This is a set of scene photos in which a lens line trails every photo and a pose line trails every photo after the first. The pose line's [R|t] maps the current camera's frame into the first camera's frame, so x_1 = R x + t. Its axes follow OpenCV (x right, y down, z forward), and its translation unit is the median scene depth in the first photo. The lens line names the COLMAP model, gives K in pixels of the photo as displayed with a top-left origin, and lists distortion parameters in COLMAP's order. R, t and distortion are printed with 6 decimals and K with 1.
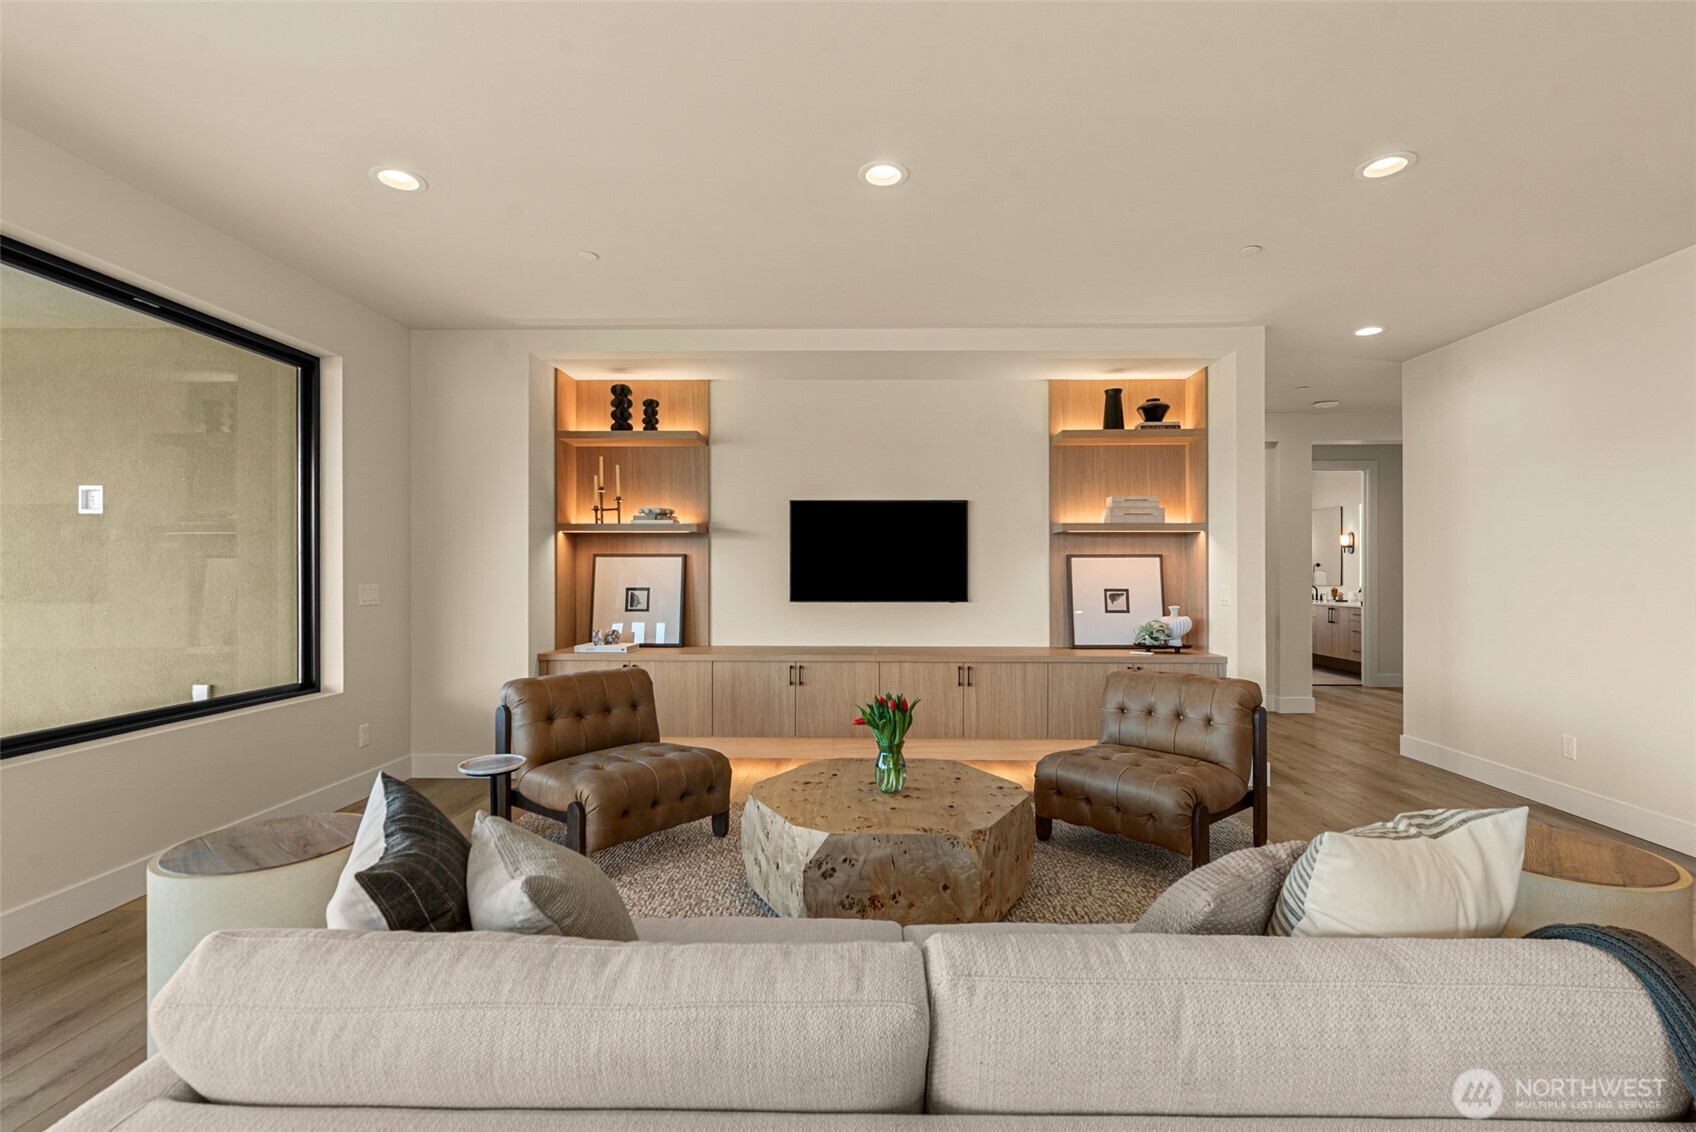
lens RADIAL K [[742.5, 0, 862.2], [0, 742.5, 572.6], [0, 0, 1]] dist [0.002082, 0.001069]
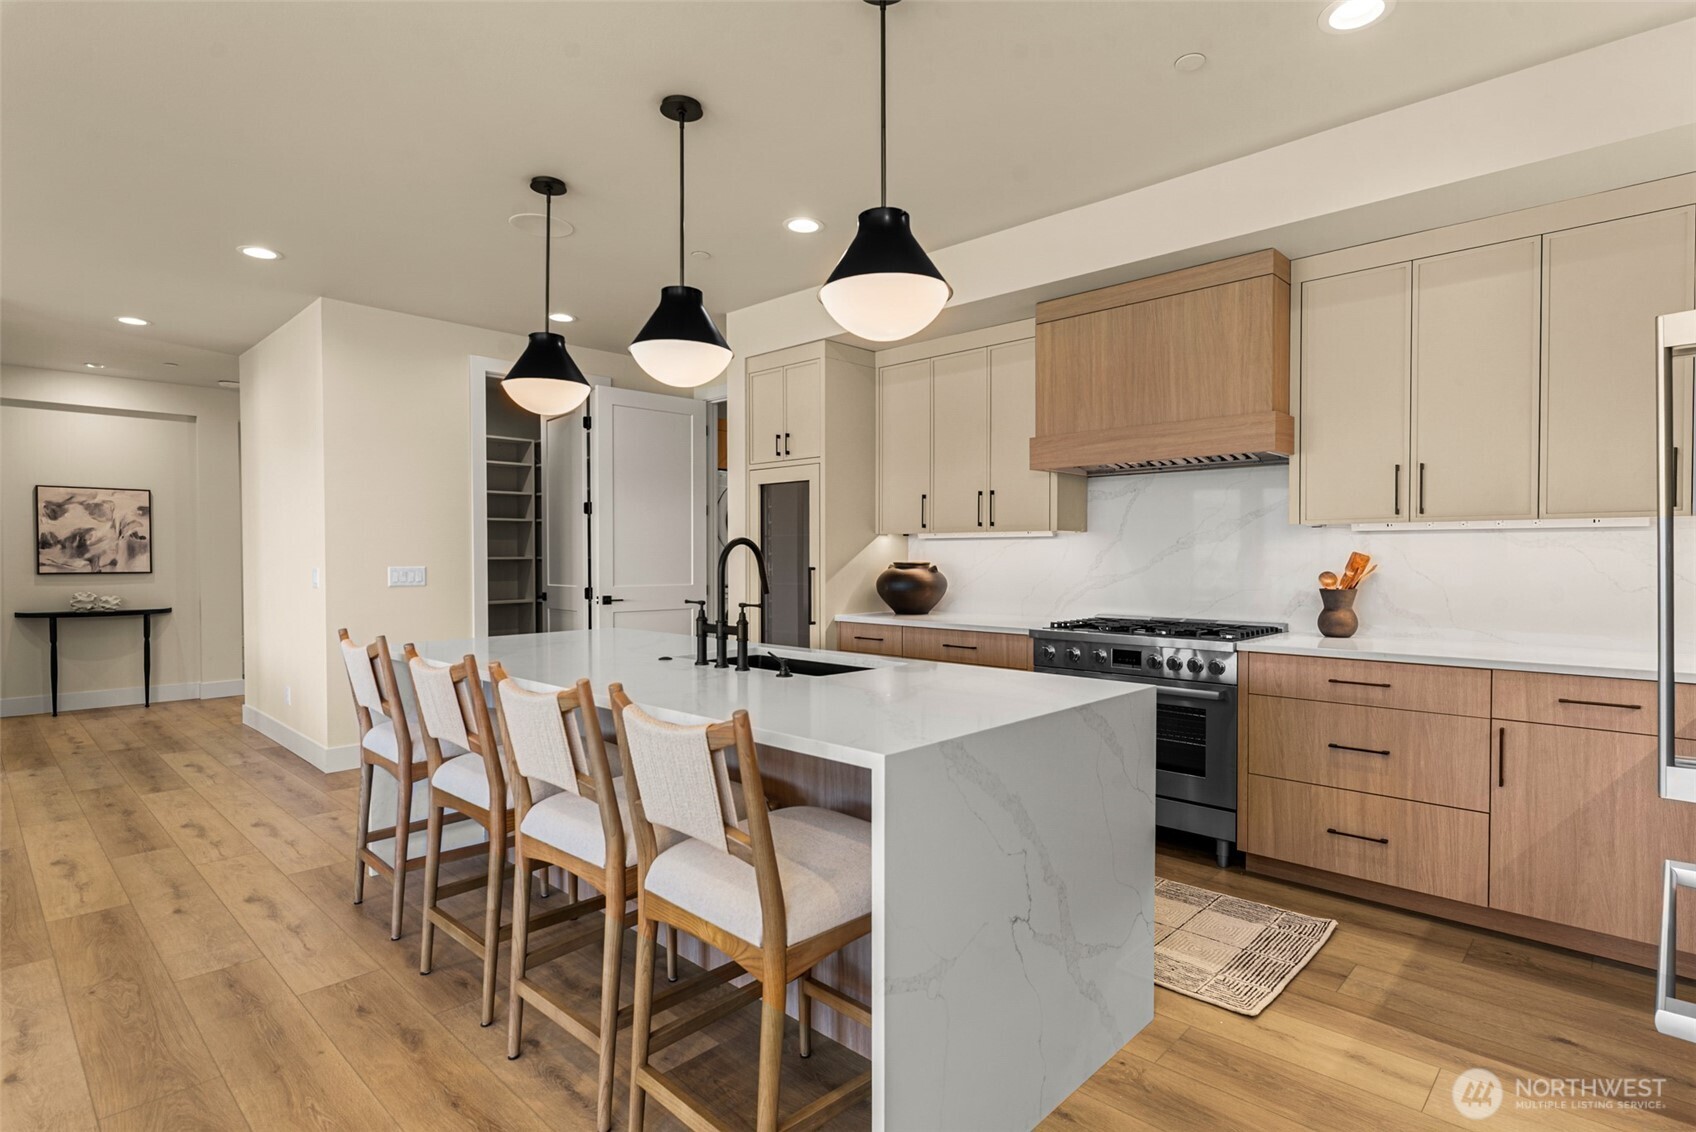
lens RADIAL K [[852.2, 0, 862.0], [0, 852.2, 571.8], [0, 0, 1]] dist [-0.005319, -0.000319]
pose [[0.664539, -0.016693, 0.747067, 0.424432], [0.000114, 0.999753, 0.022238, -0.000665], [-0.747253, -0.014693, 0.664377, -0.498782]]
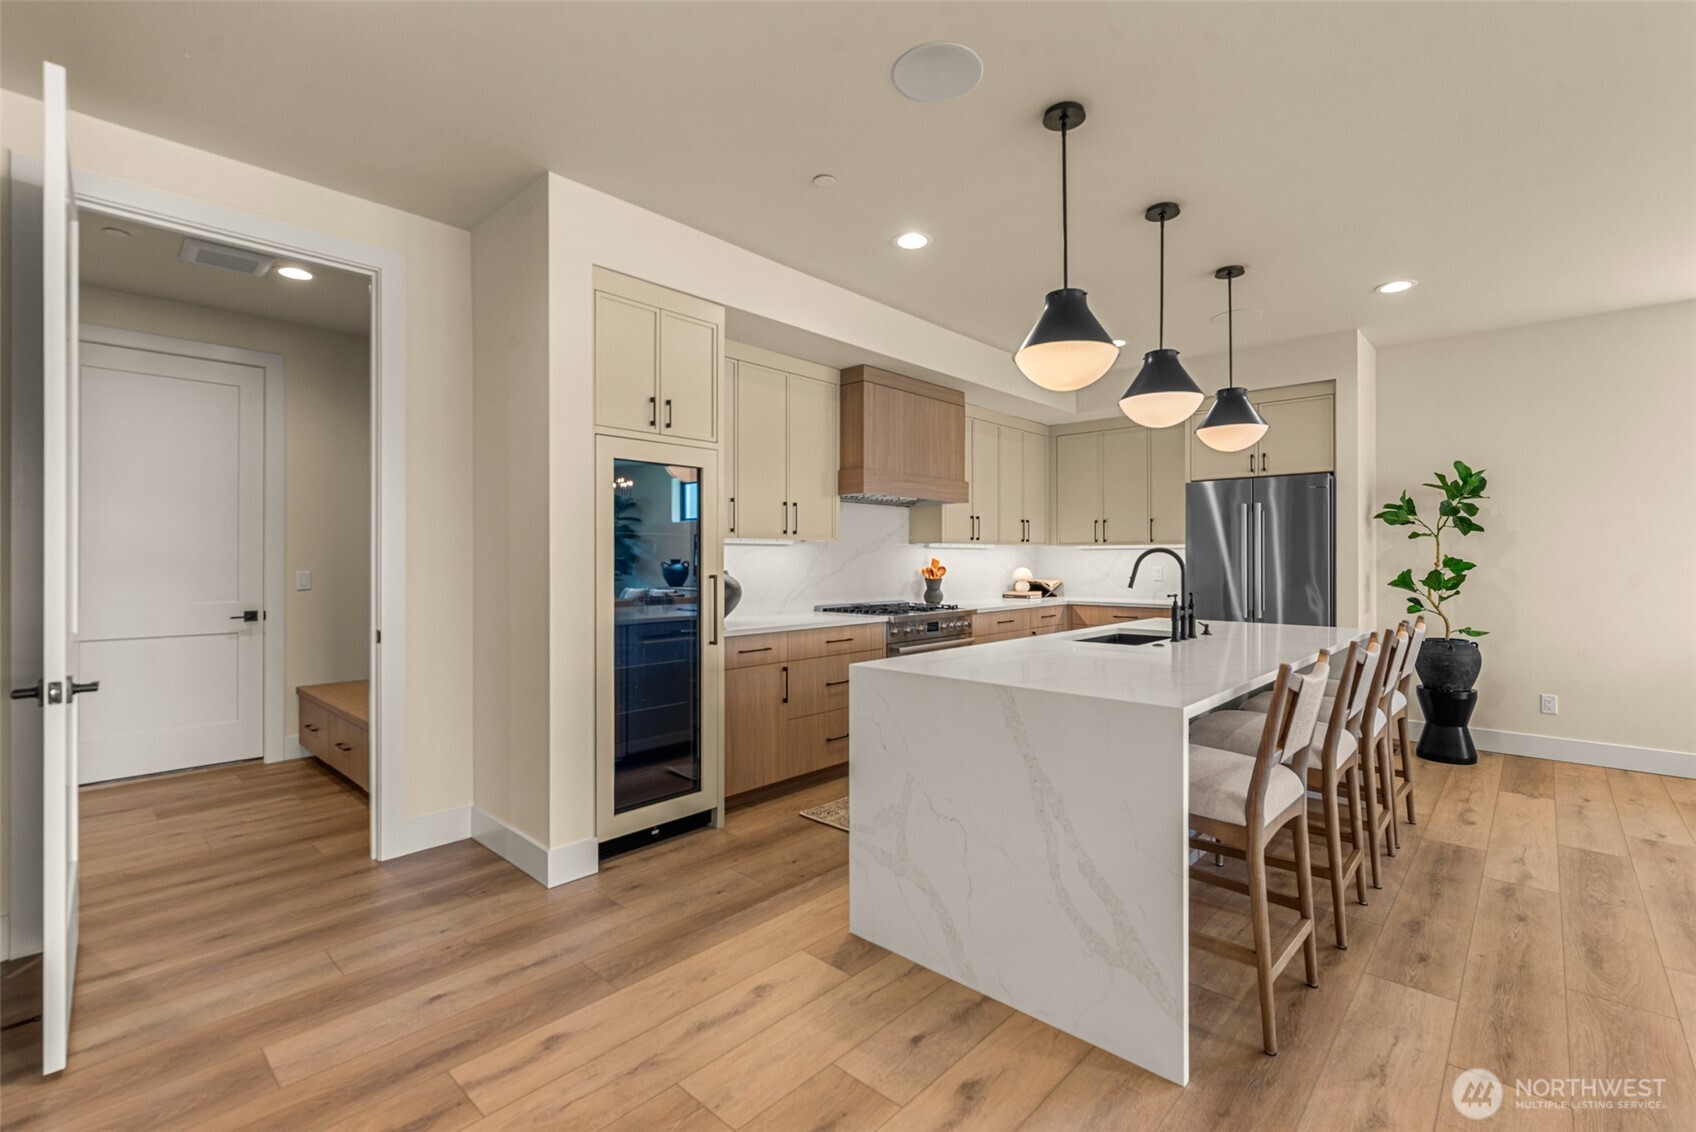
lens RADIAL K [[742.5, 0, 871.0], [0, 742.5, 560.3], [0, 0, 1]] dist [0.002082, 0.001069]
pose [[-0.756431, -0.002473, 0.654069, 0.544011], [-0.003481, 0.999994, -0.000245, 0.001714], [-0.654064, -0.002462, -0.756435, 0.603150]]
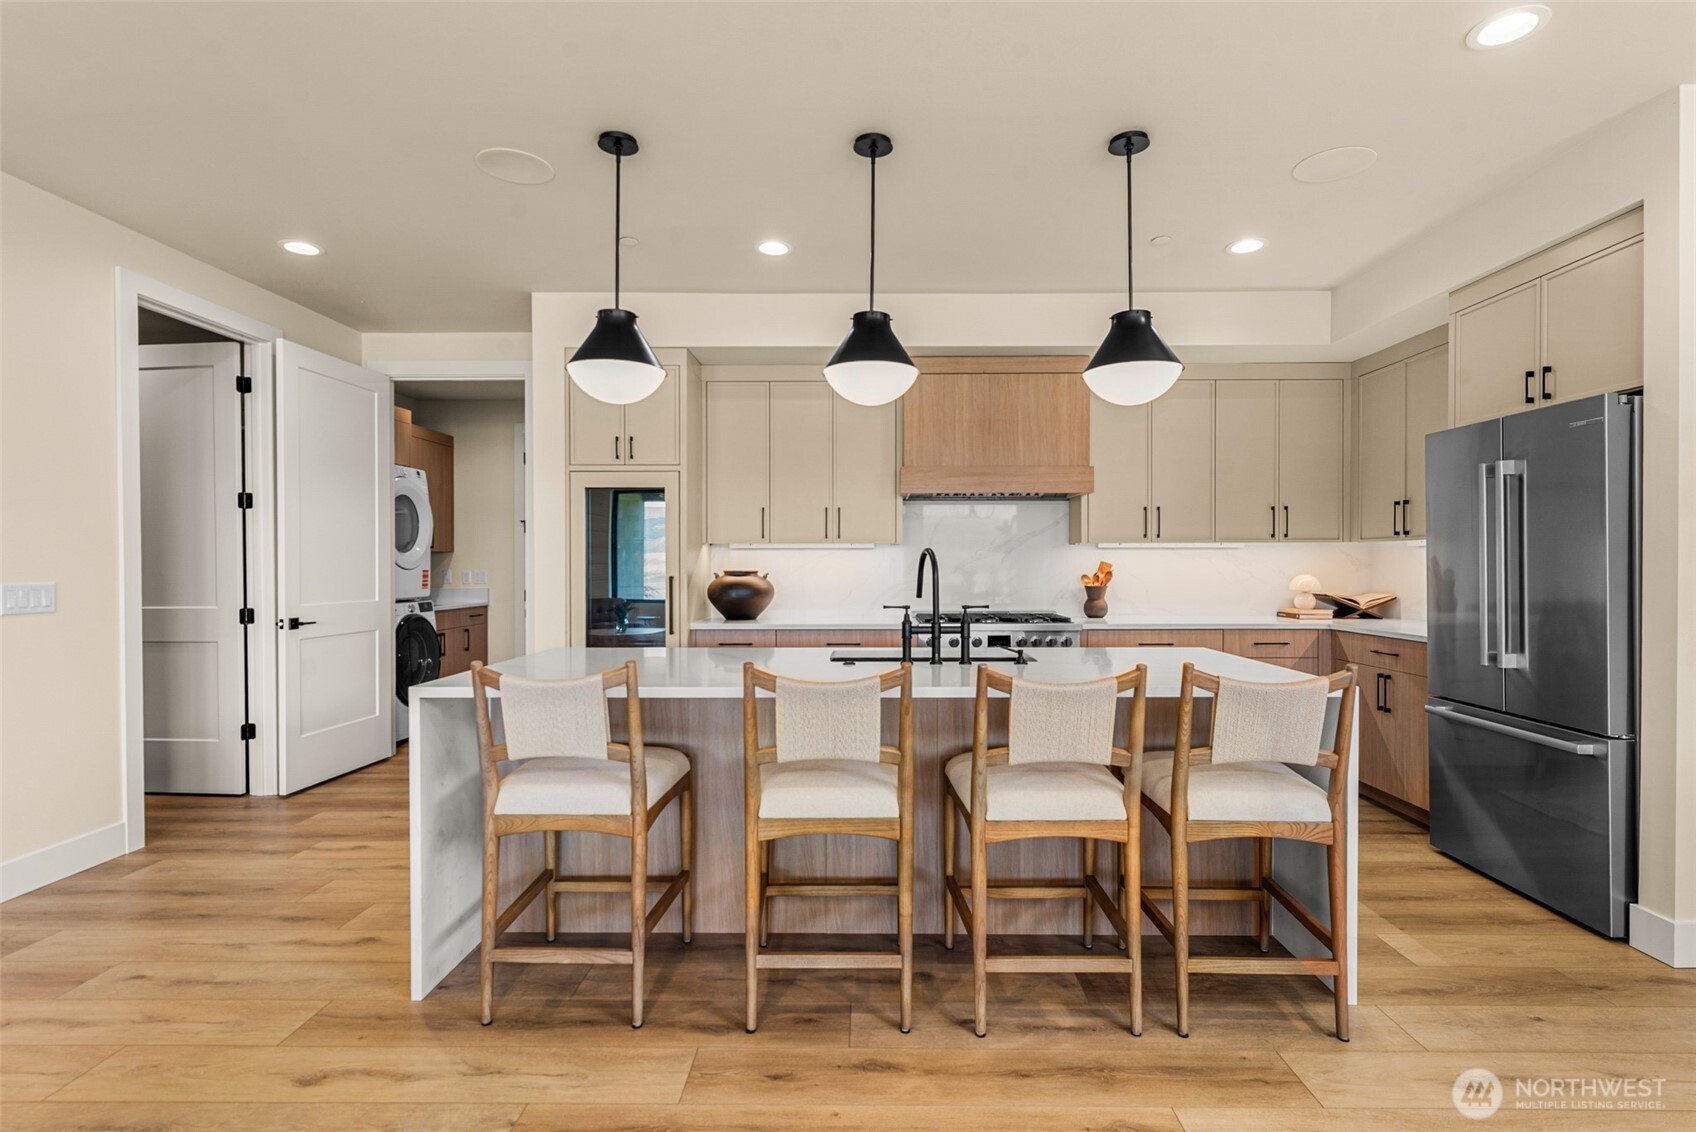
lens RADIAL K [[831.7, 0, 863.6], [0, 831.7, 573.3], [0, 0, 1]] dist [-0.000132, -0.000821]
pose [[-0.013856, -0.013266, 0.999816, 0.181972], [-0.001313, 0.999911, 0.013249, -0.000408], [-0.999903, -0.001129, -0.013873, -0.018959]]
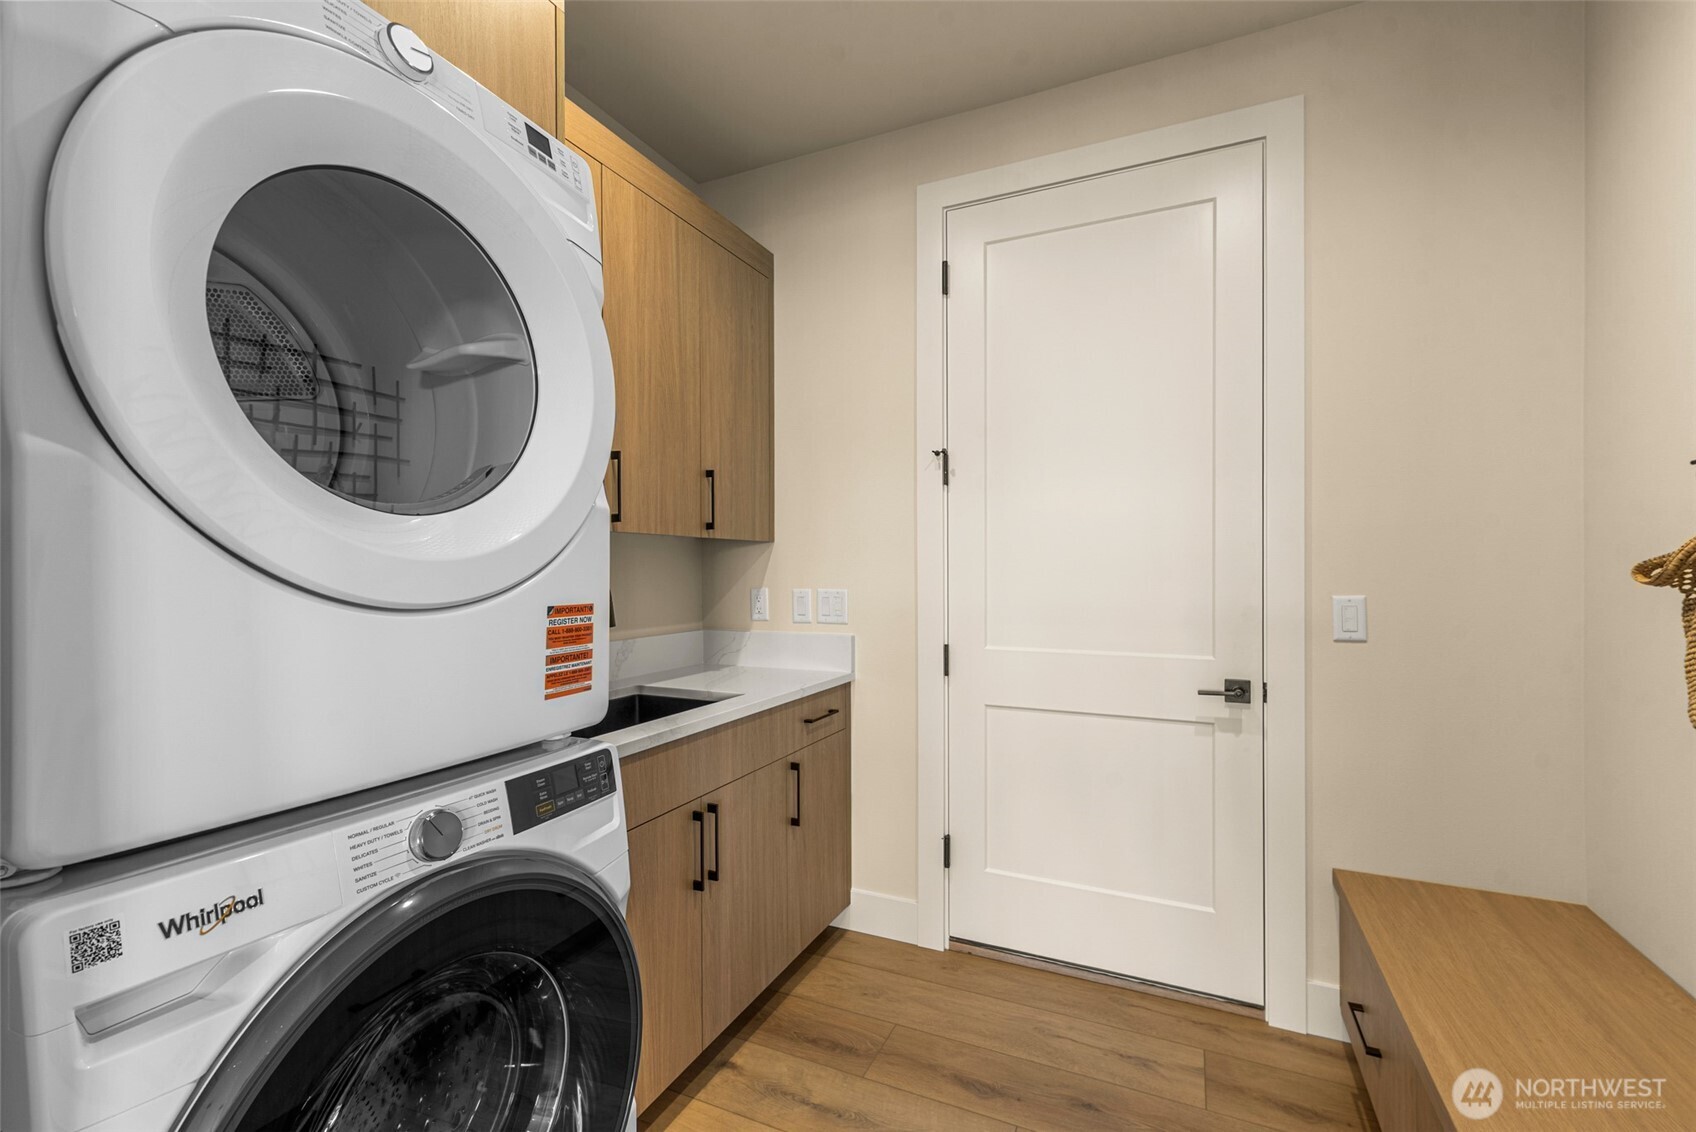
lens RADIAL K [[742.5, 0, 845.9], [0, 742.5, 564.4], [0, 0, 1]] dist [0.002082, 0.001069]
pose [[0.411500, 0.007384, 0.911380, 1.240356], [0.001458, 0.999961, -0.008760, 0.002293], [-0.911408, 0.004934, 0.411473, 0.437852]]
